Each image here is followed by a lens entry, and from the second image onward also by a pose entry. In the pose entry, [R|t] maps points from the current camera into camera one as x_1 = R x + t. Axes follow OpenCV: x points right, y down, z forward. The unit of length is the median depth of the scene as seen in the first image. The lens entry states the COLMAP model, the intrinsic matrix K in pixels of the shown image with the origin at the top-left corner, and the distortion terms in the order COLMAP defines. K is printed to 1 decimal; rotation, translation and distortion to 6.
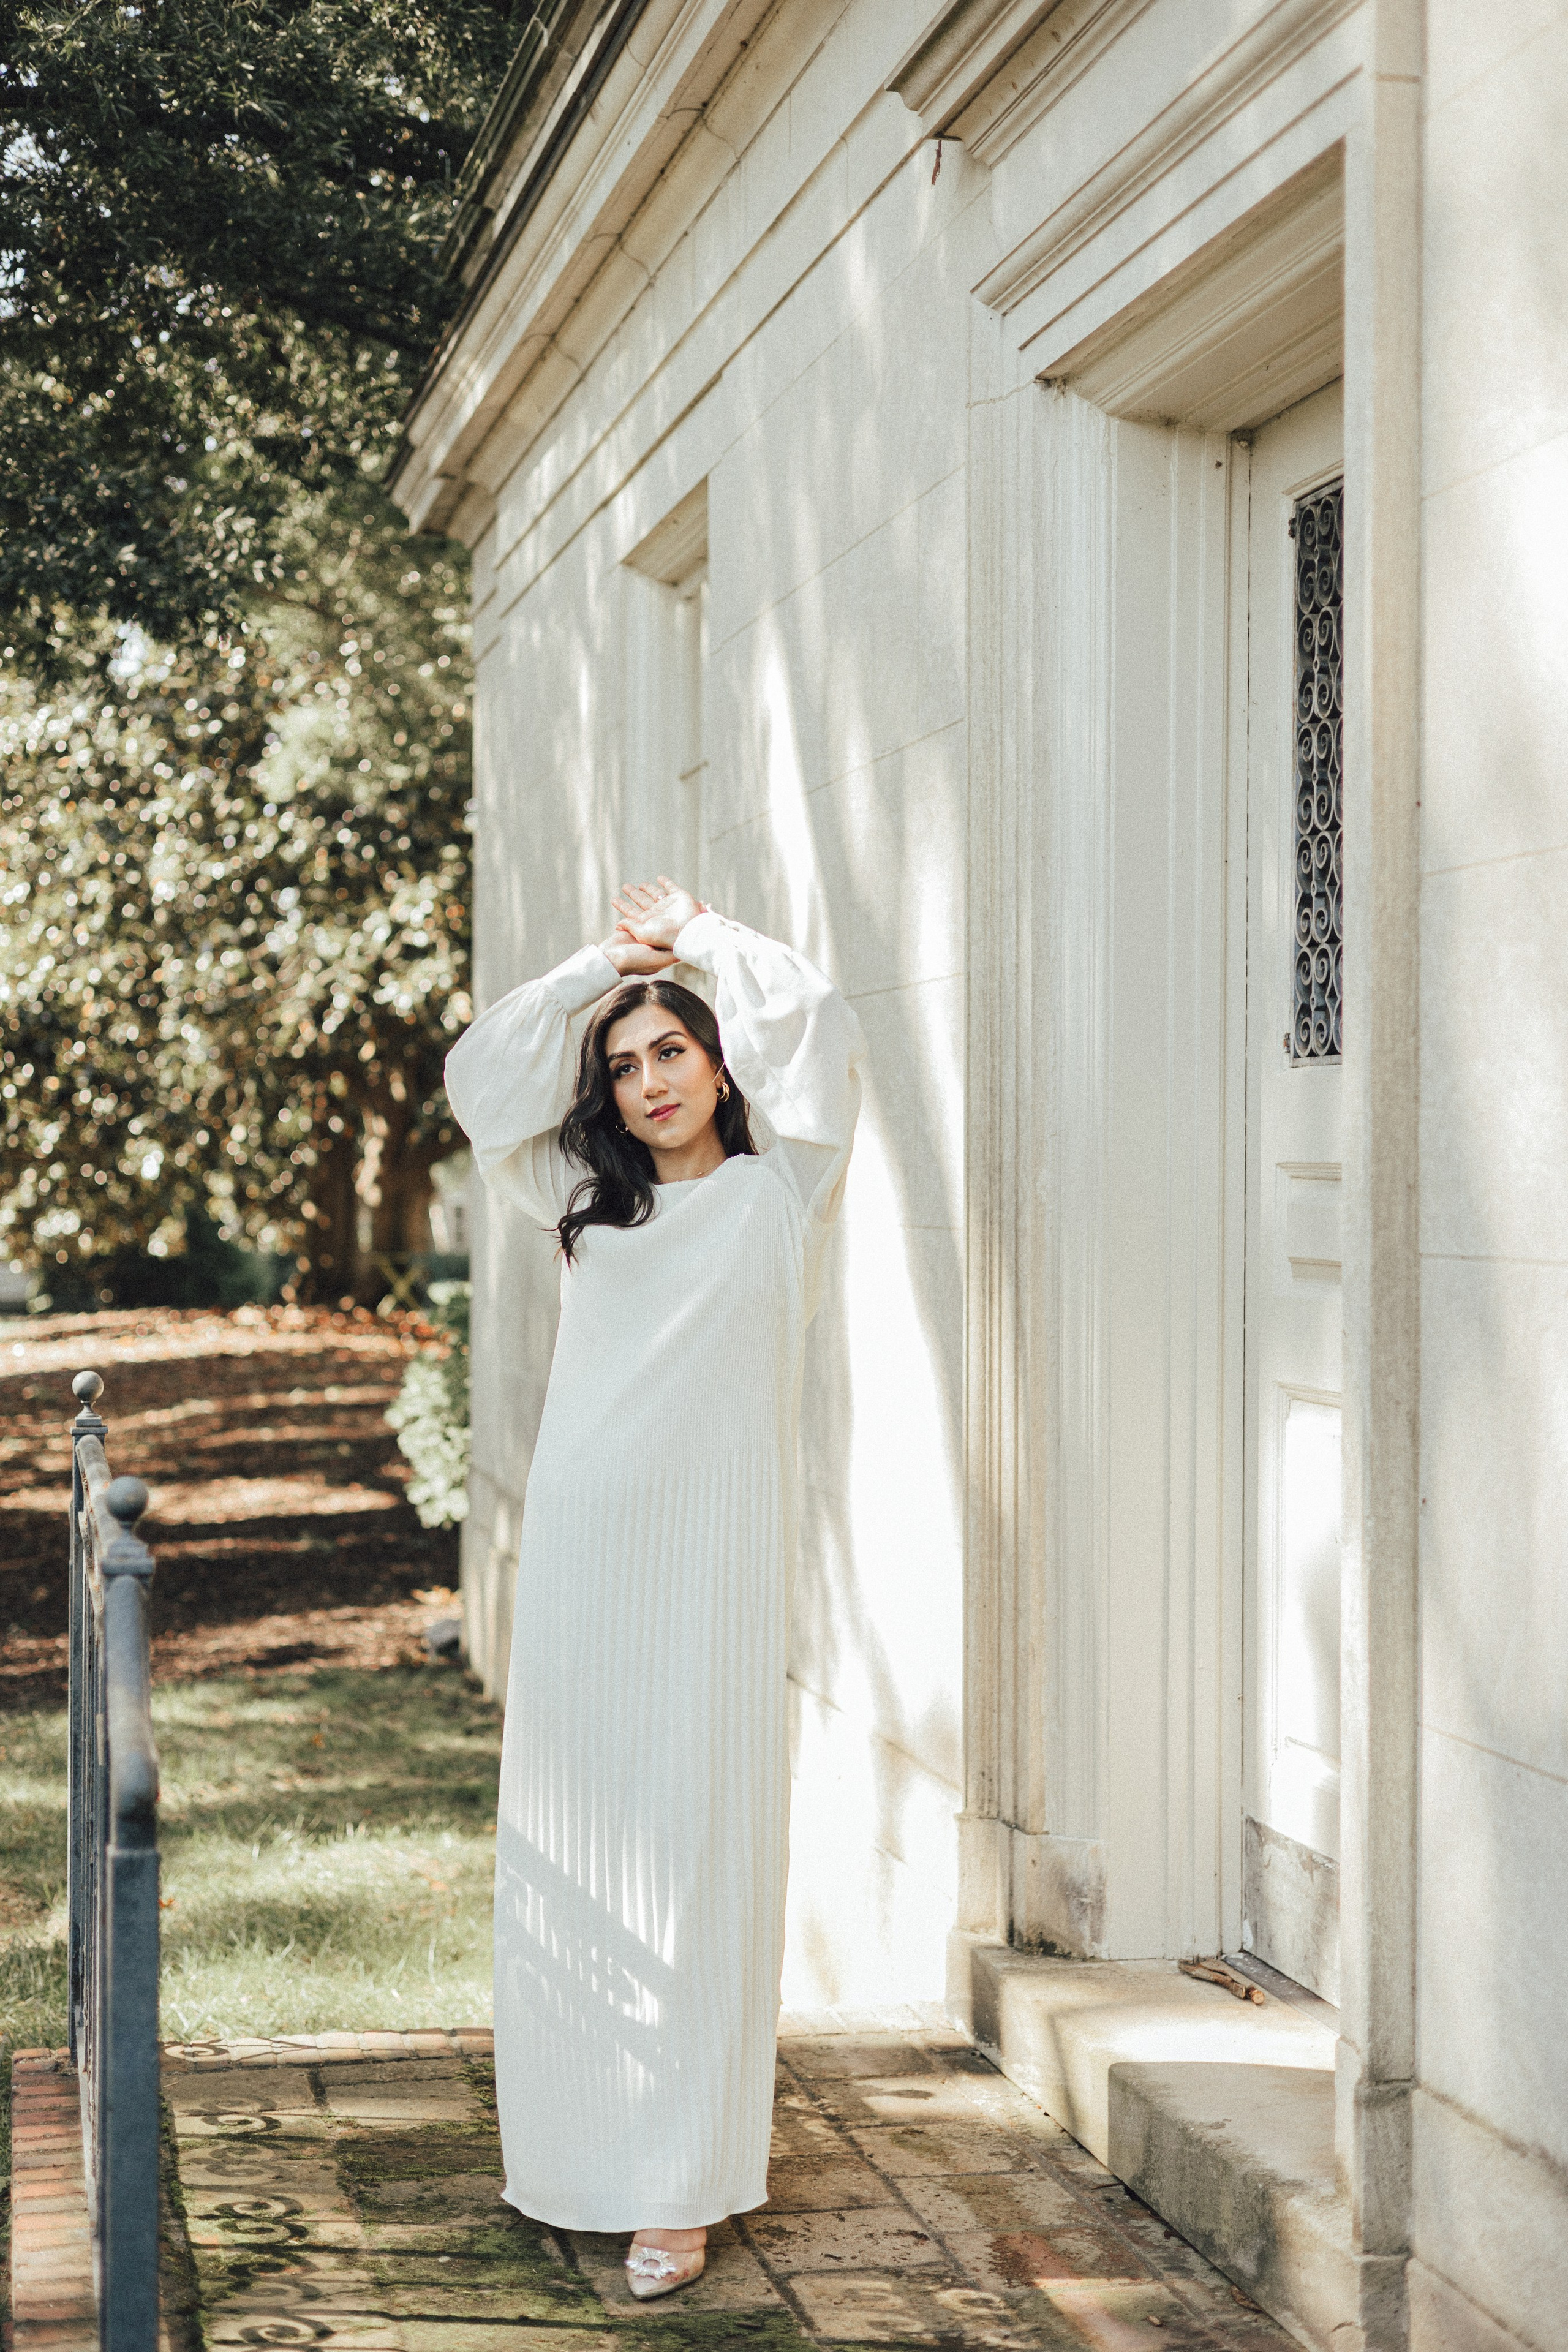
lens RADIAL K [[3412.6, 0, 782.1], [0, 3412.6, 1136.3], [0, 0, 1]] dist [-0.004266, 0.024403]
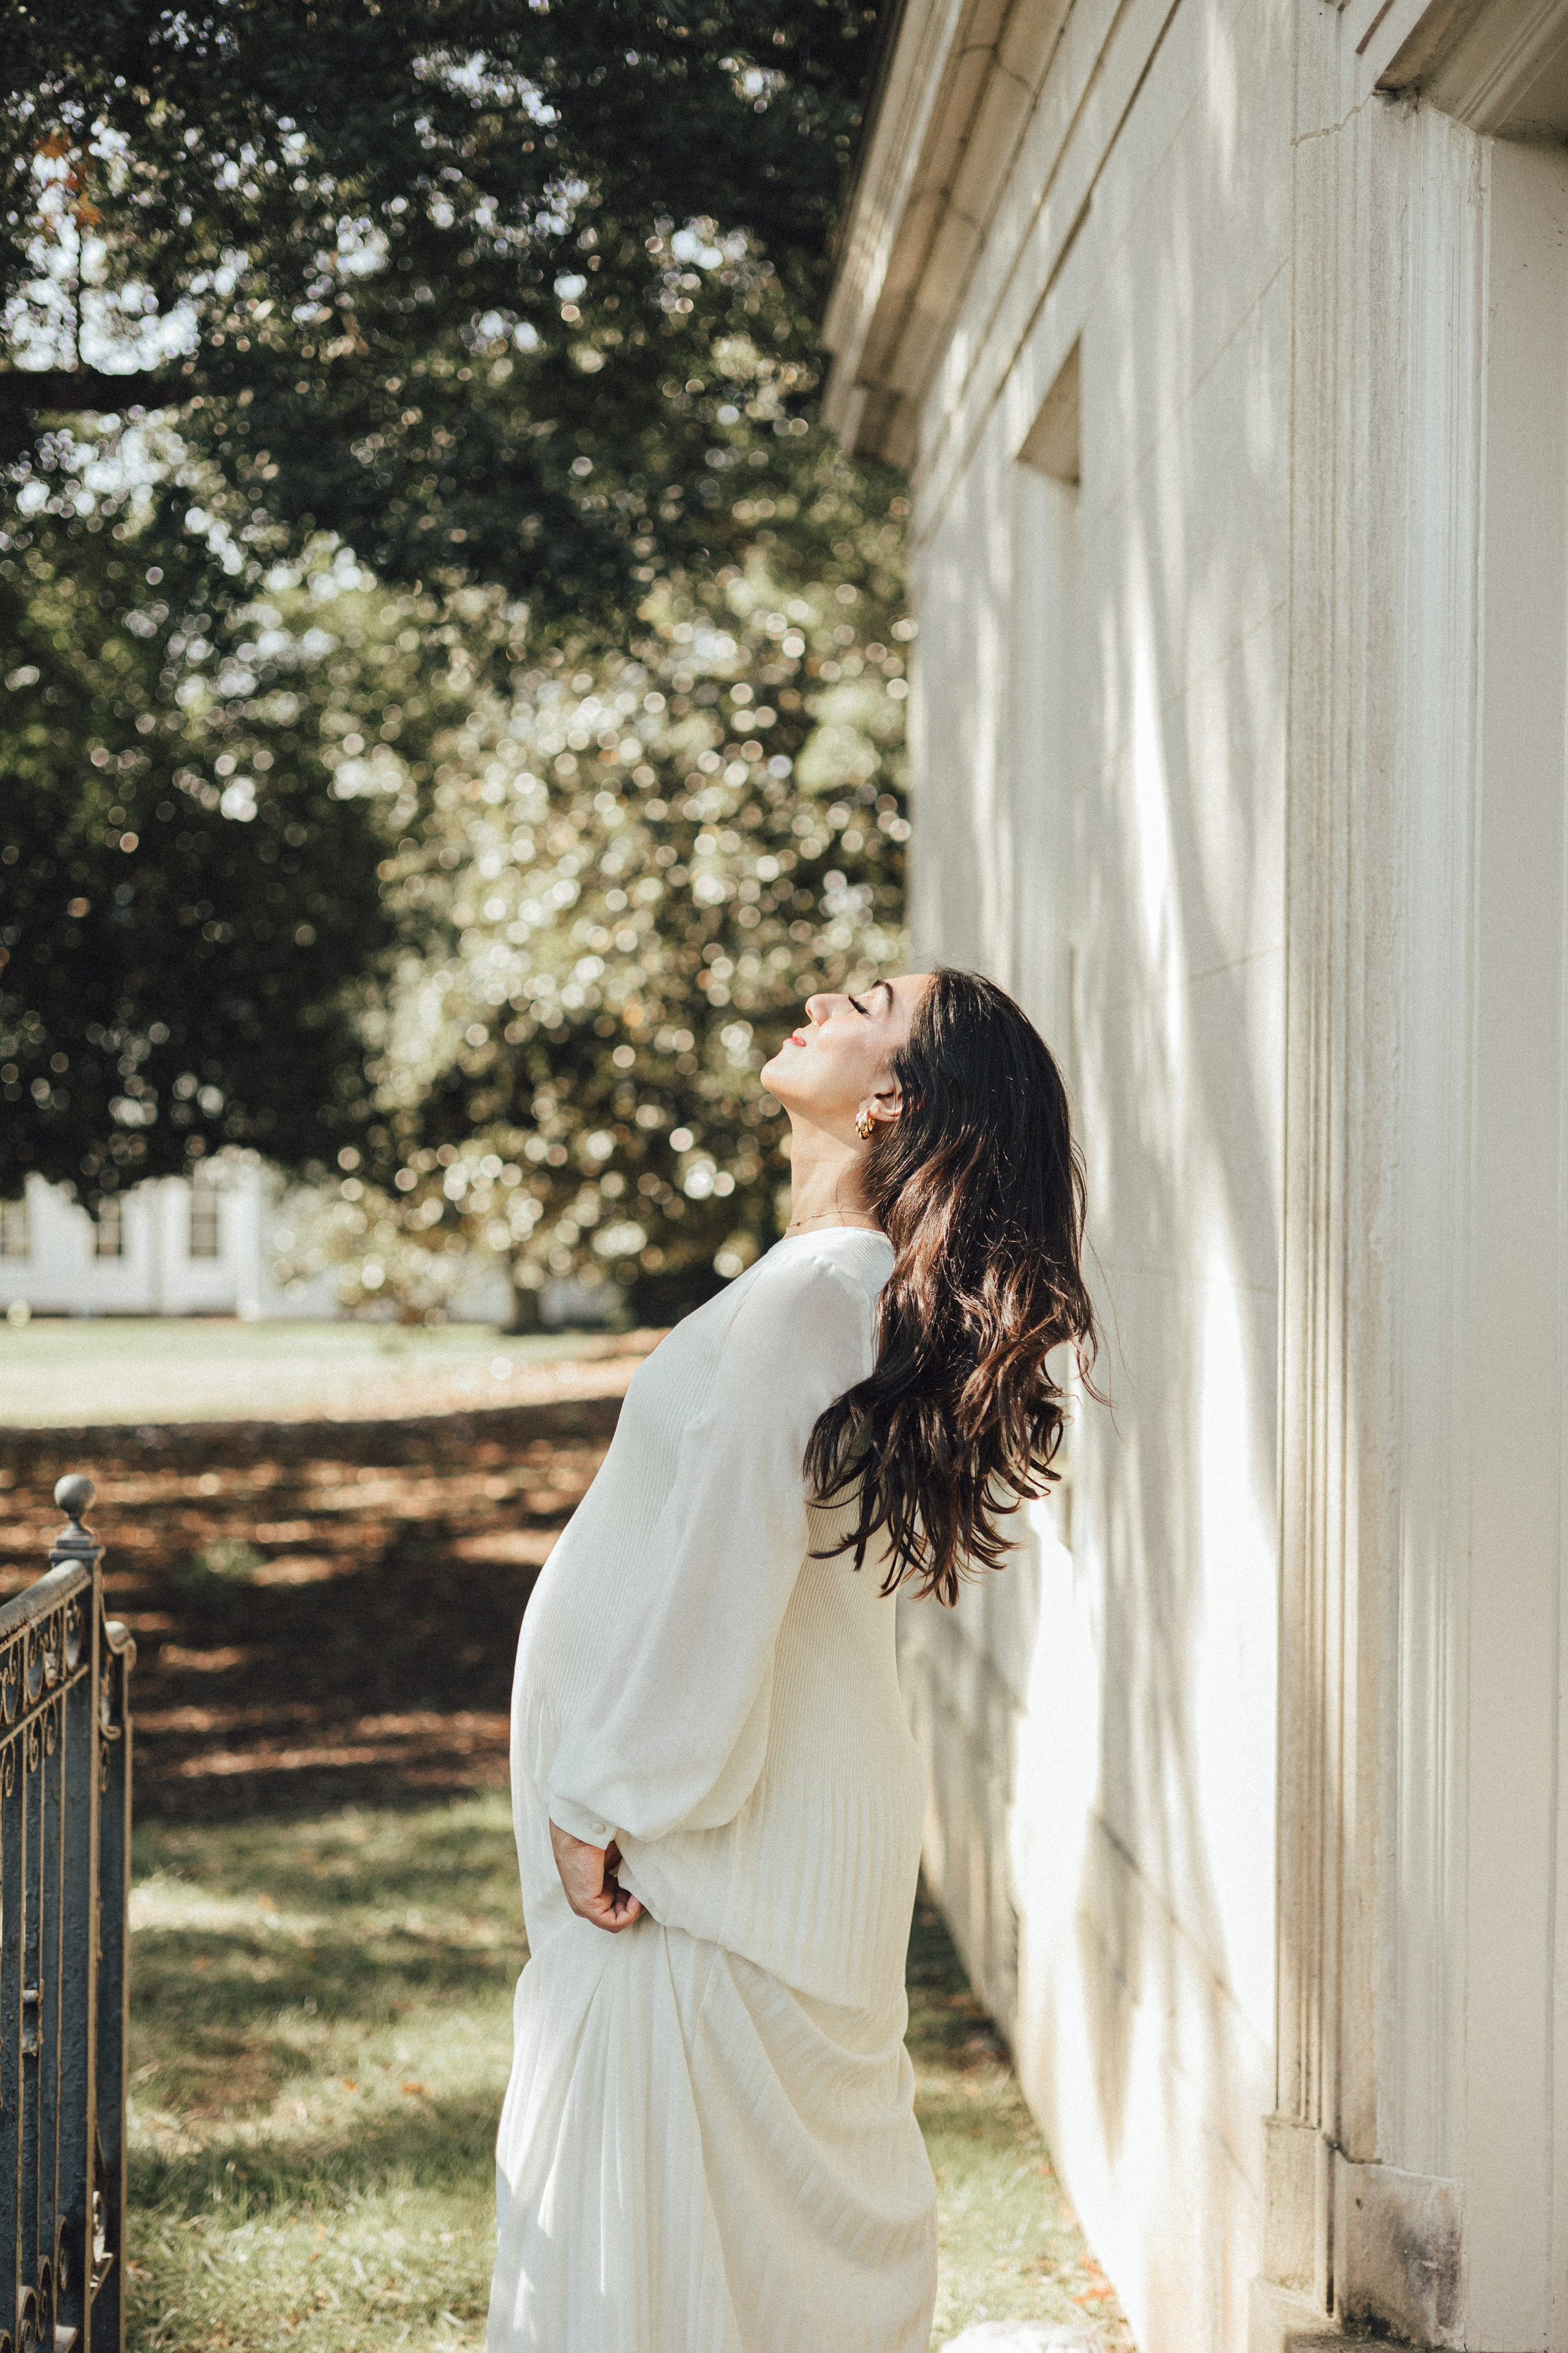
lens RADIAL K [[3448.4, 0, 790.6], [0, 3448.4, 1165.8], [0, 0, 1]] dist [-0.014330, 0.073781]
pose [[0.982153, 0.004541, -0.188031, 0.067620], [-0.003582, 0.999979, 0.005441, -0.002926], [0.188052, -0.004671, 0.982148, 0.209450]]
